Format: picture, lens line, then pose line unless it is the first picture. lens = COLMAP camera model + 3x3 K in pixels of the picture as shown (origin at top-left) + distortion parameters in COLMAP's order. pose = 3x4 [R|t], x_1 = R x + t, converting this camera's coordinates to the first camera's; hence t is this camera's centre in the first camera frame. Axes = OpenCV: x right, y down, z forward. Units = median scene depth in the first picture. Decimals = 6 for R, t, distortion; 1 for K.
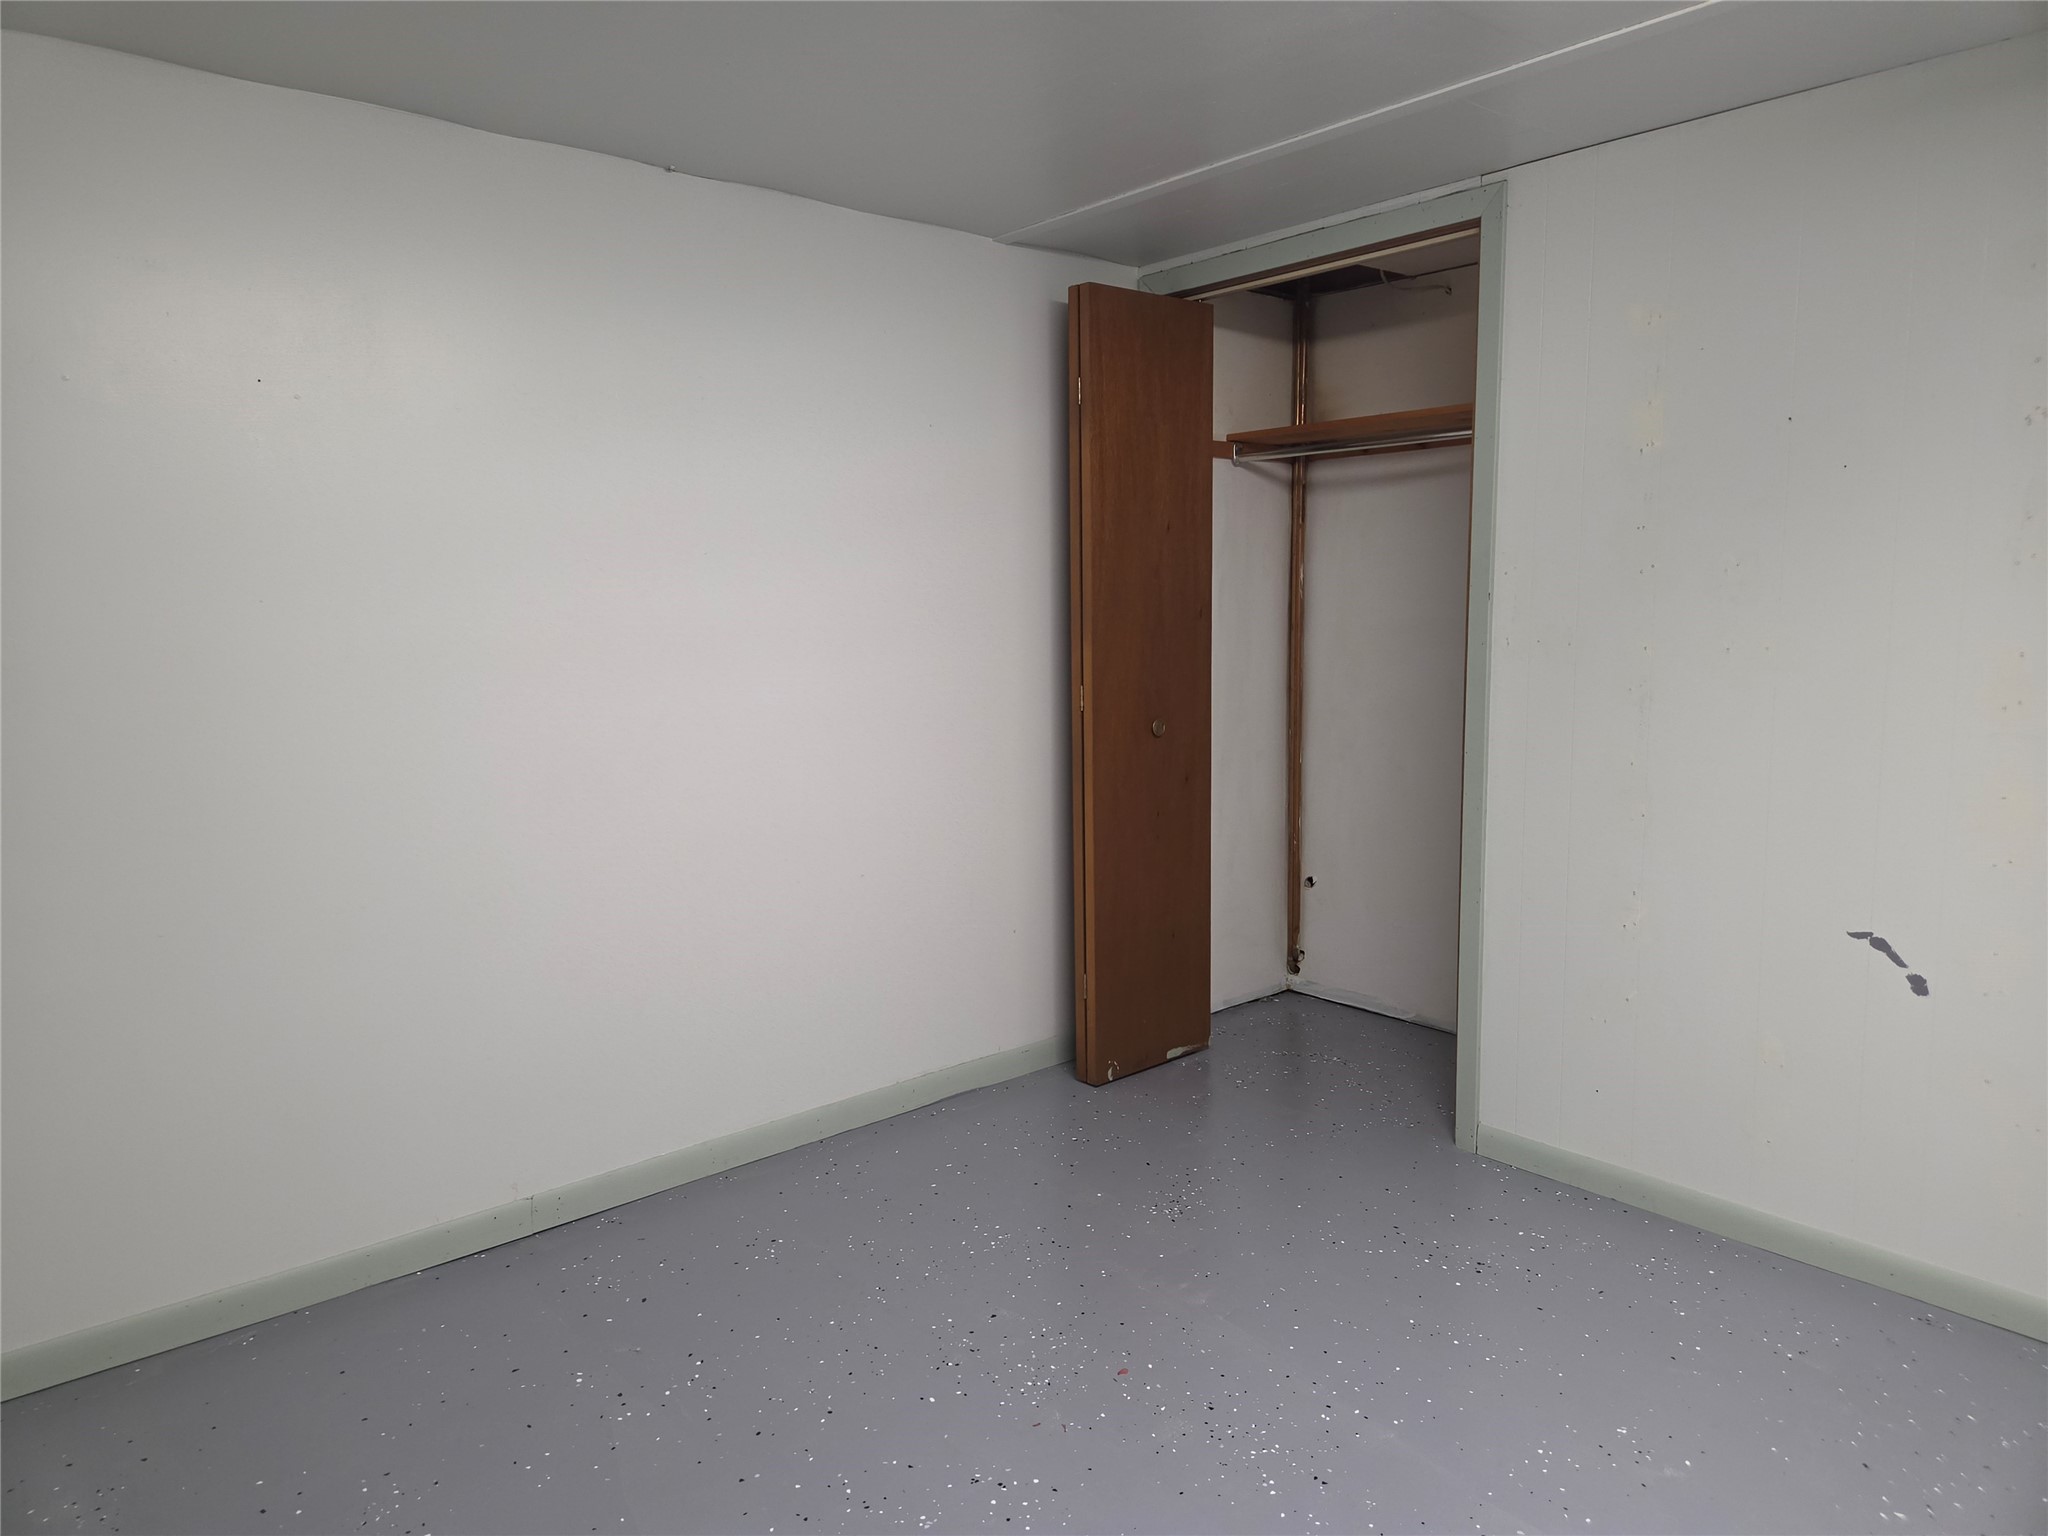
lens RADIAL K [[1373.9, 0, 1030.0], [0, 1373.9, 761.6], [0, 0, 1]] dist [0.051636, -0.028729]
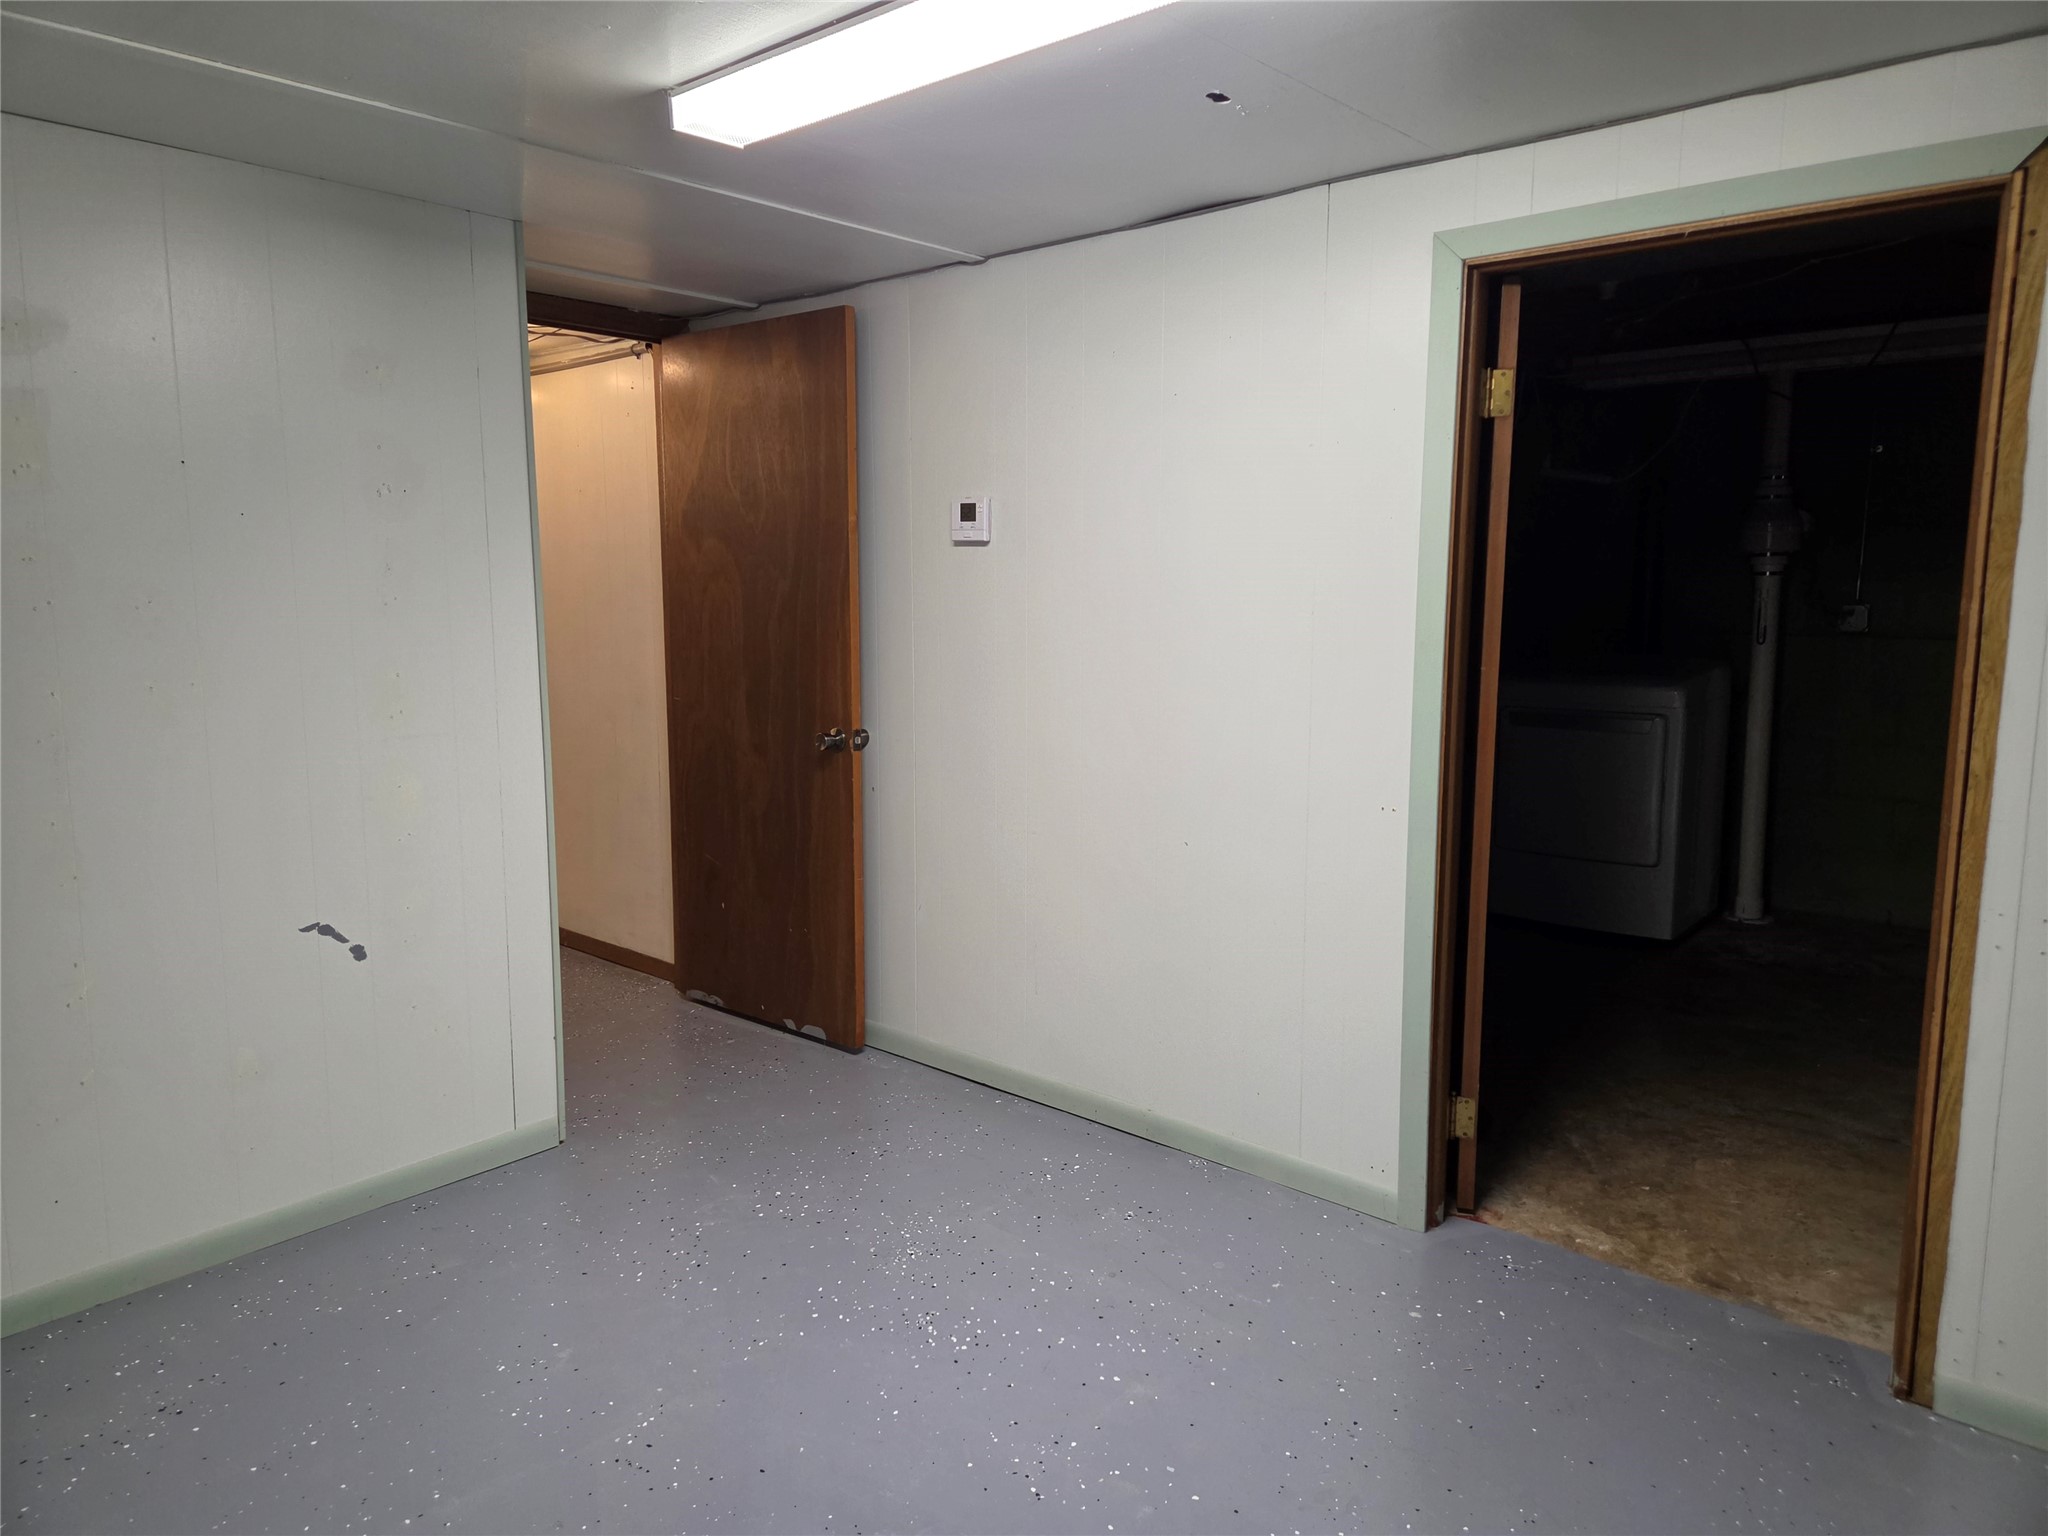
lens RADIAL K [[1373.9, 0, 1030.0], [0, 1373.9, 761.6], [0, 0, 1]] dist [0.051636, -0.028729]
pose [[-0.133033, -0.120543, 0.983754, -0.588405], [0.120261, 0.983279, 0.136747, -0.094263], [-0.983788, 0.136499, -0.116312, 0.539918]]
